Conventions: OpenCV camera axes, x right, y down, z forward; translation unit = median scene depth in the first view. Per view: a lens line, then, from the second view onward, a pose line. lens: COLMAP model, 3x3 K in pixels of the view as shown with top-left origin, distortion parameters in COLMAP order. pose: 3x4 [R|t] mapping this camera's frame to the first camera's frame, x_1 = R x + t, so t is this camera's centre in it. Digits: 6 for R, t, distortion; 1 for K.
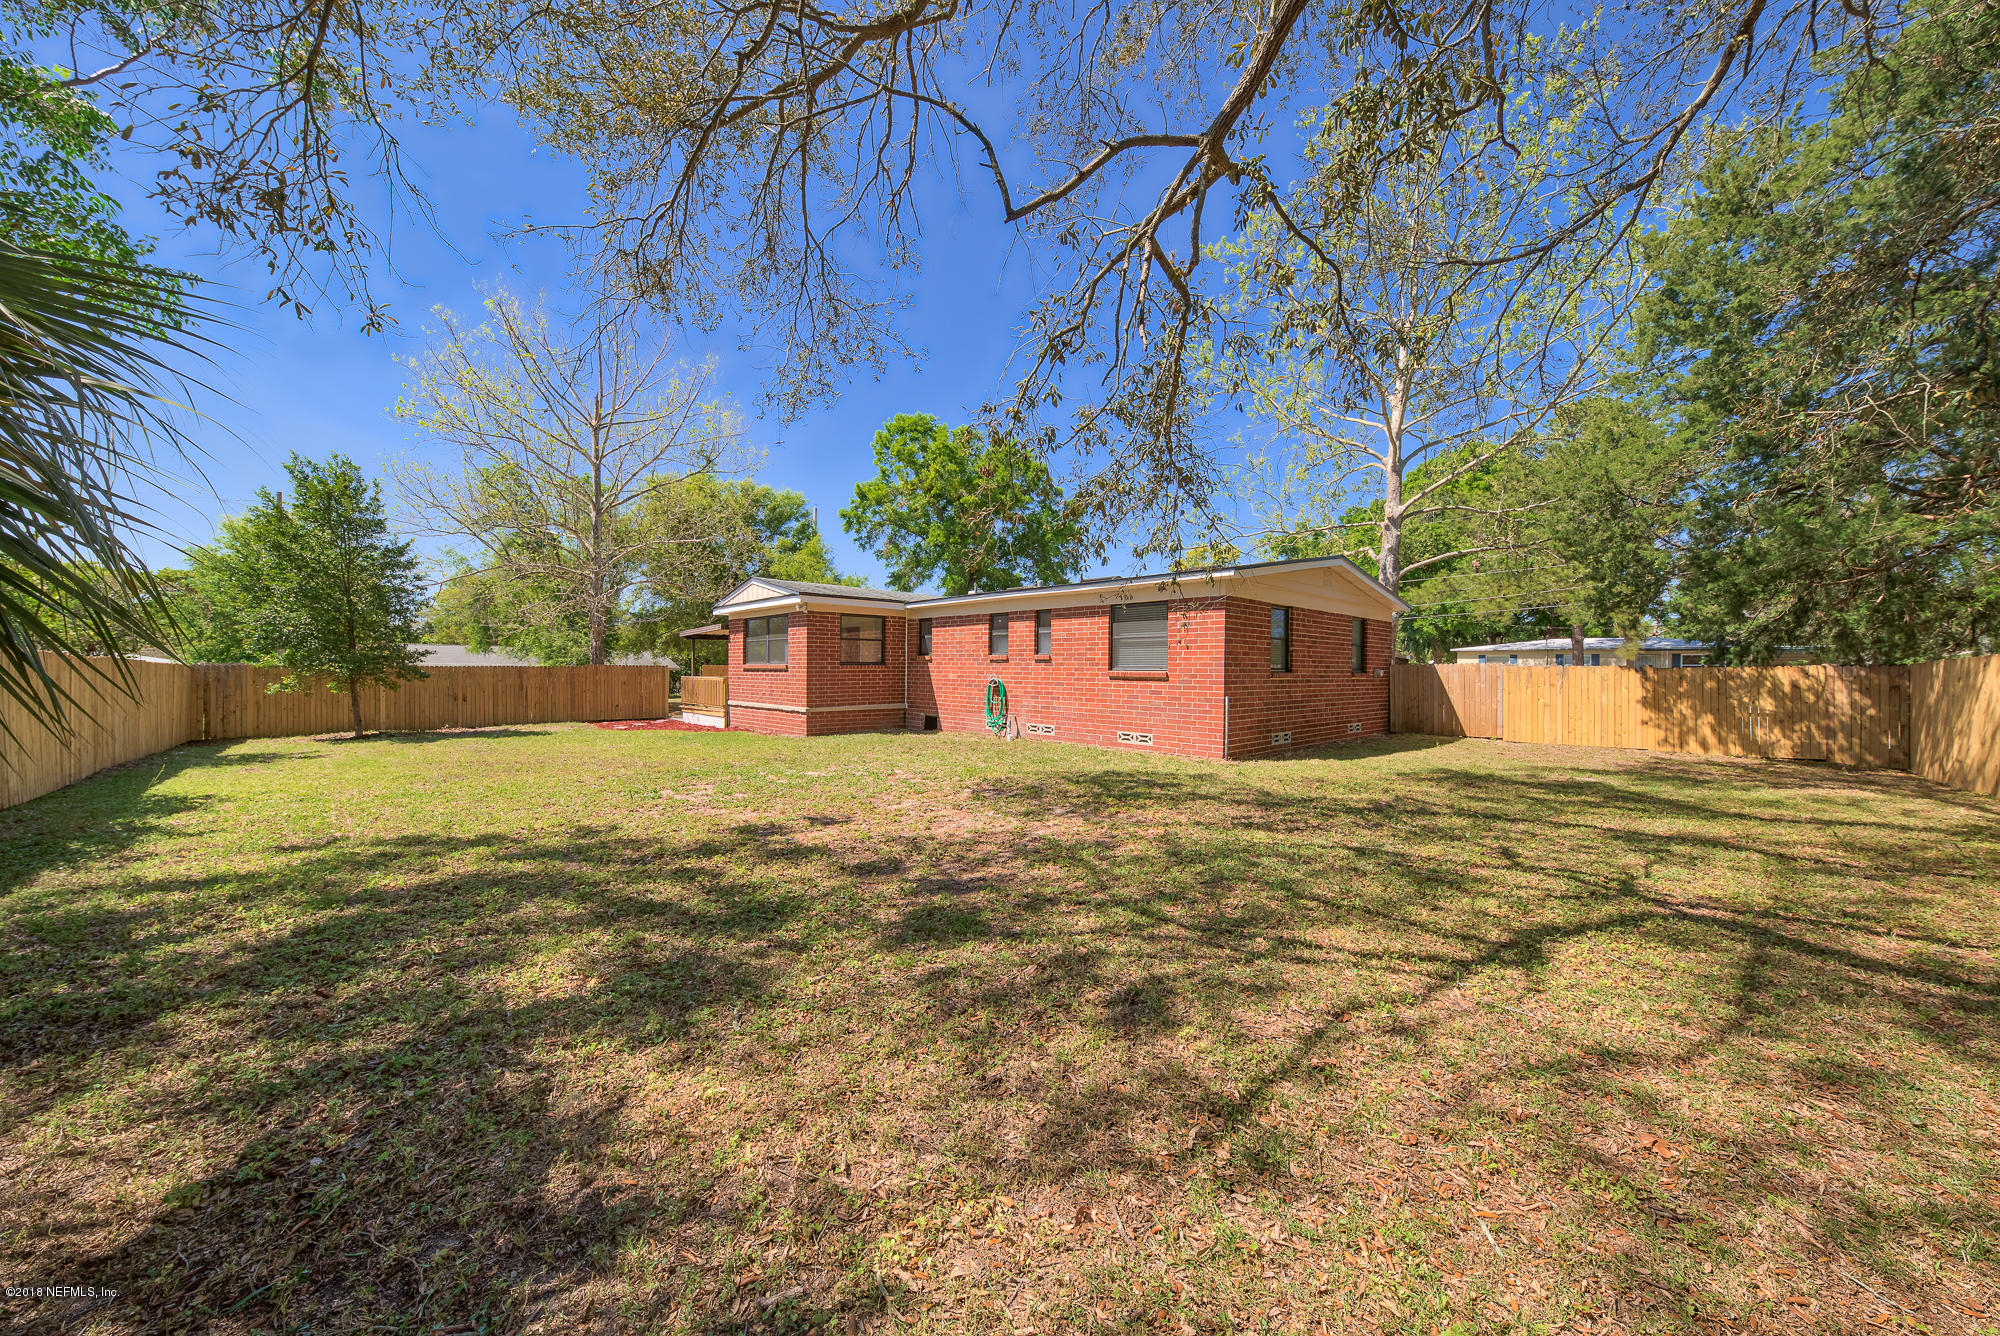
lens RADIAL K [[707.0, 0, 997.8], [0, 707.0, 673.1], [0, 0, 1]] dist [0.012044, -0.006570]
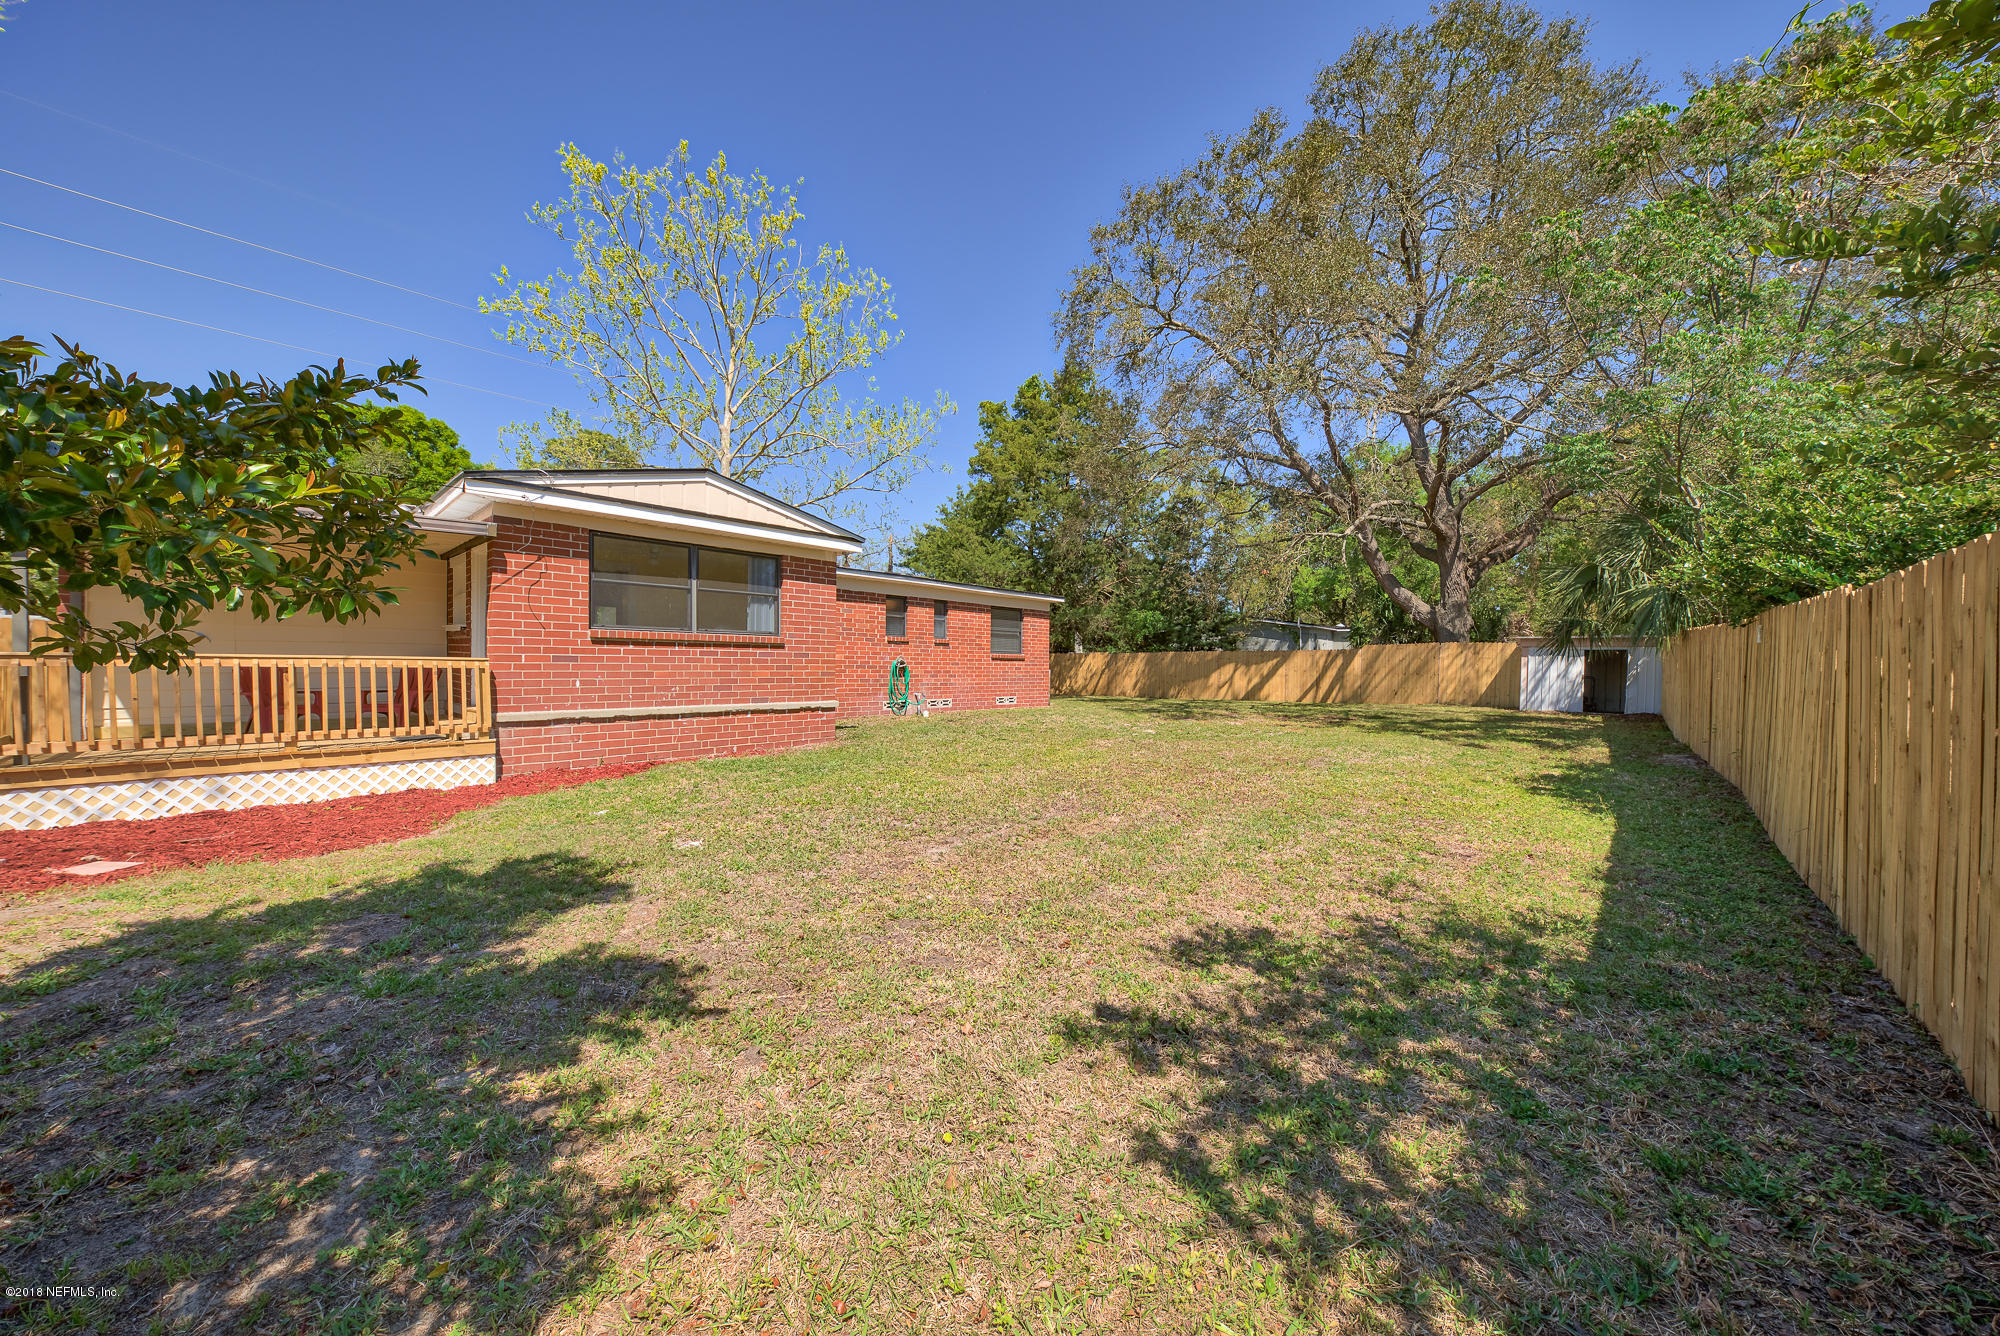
lens RADIAL K [[707.0, 0, 997.8], [0, 707.0, 673.1], [0, 0, 1]] dist [0.012044, -0.006570]
pose [[-0.096443, -0.014297, 0.995236, -1.067899], [0.003557, 0.999886, 0.014708, 0.013523], [-0.995332, 0.004958, -0.096382, 0.985109]]
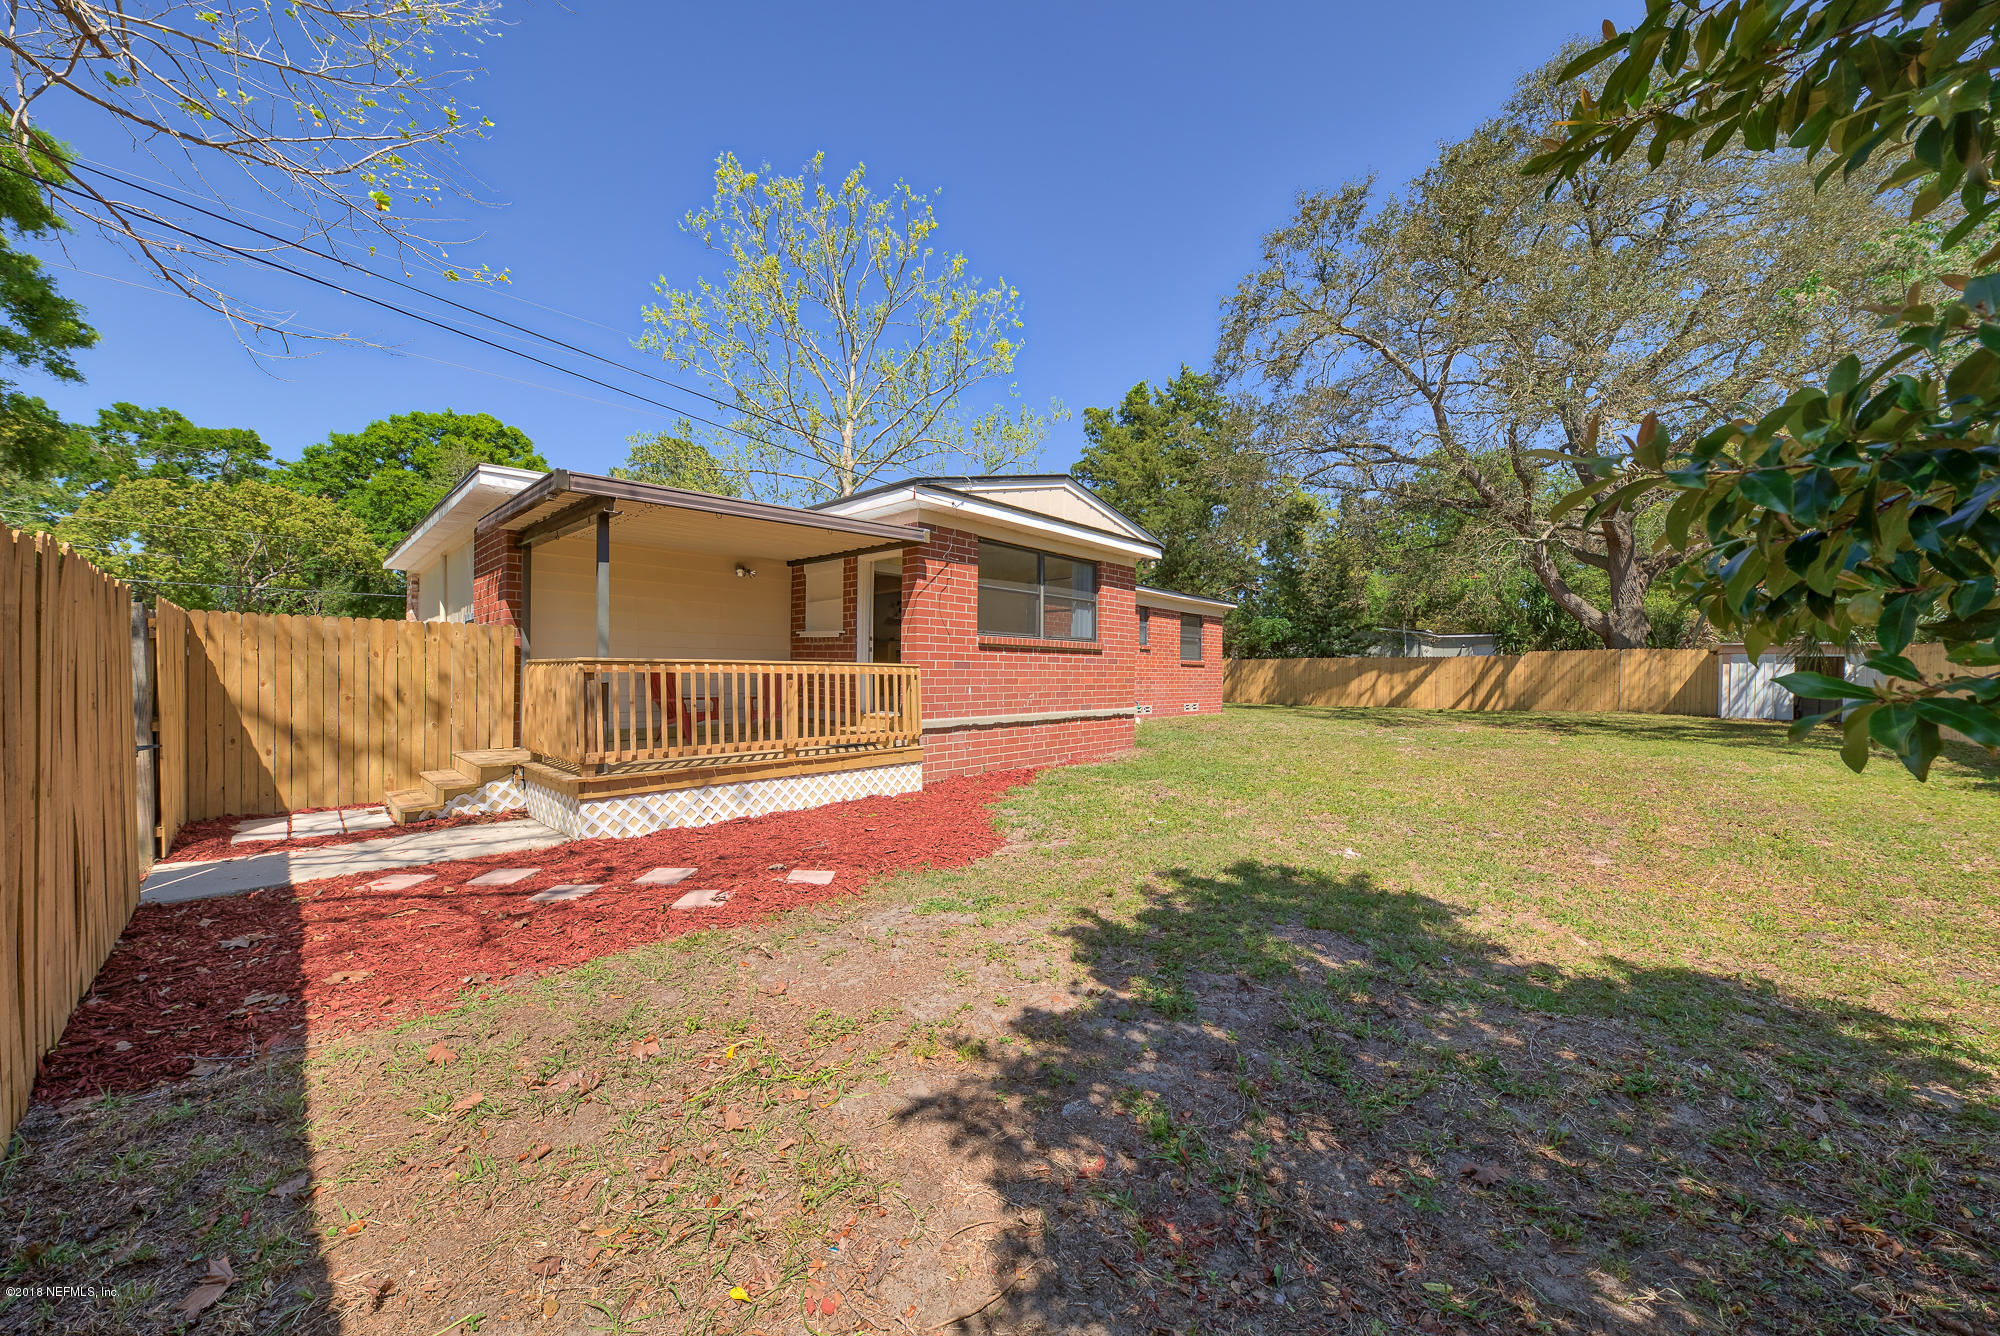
lens RADIAL K [[712.1, 0, 996.5], [0, 712.1, 665.6], [0, 0, 1]] dist [0.010304, -0.000013]
pose [[-0.087735, 0.005916, 0.996126, -1.036795], [0.002947, 0.999980, -0.005679, 0.012915], [-0.996139, 0.002438, -0.087751, 1.297509]]
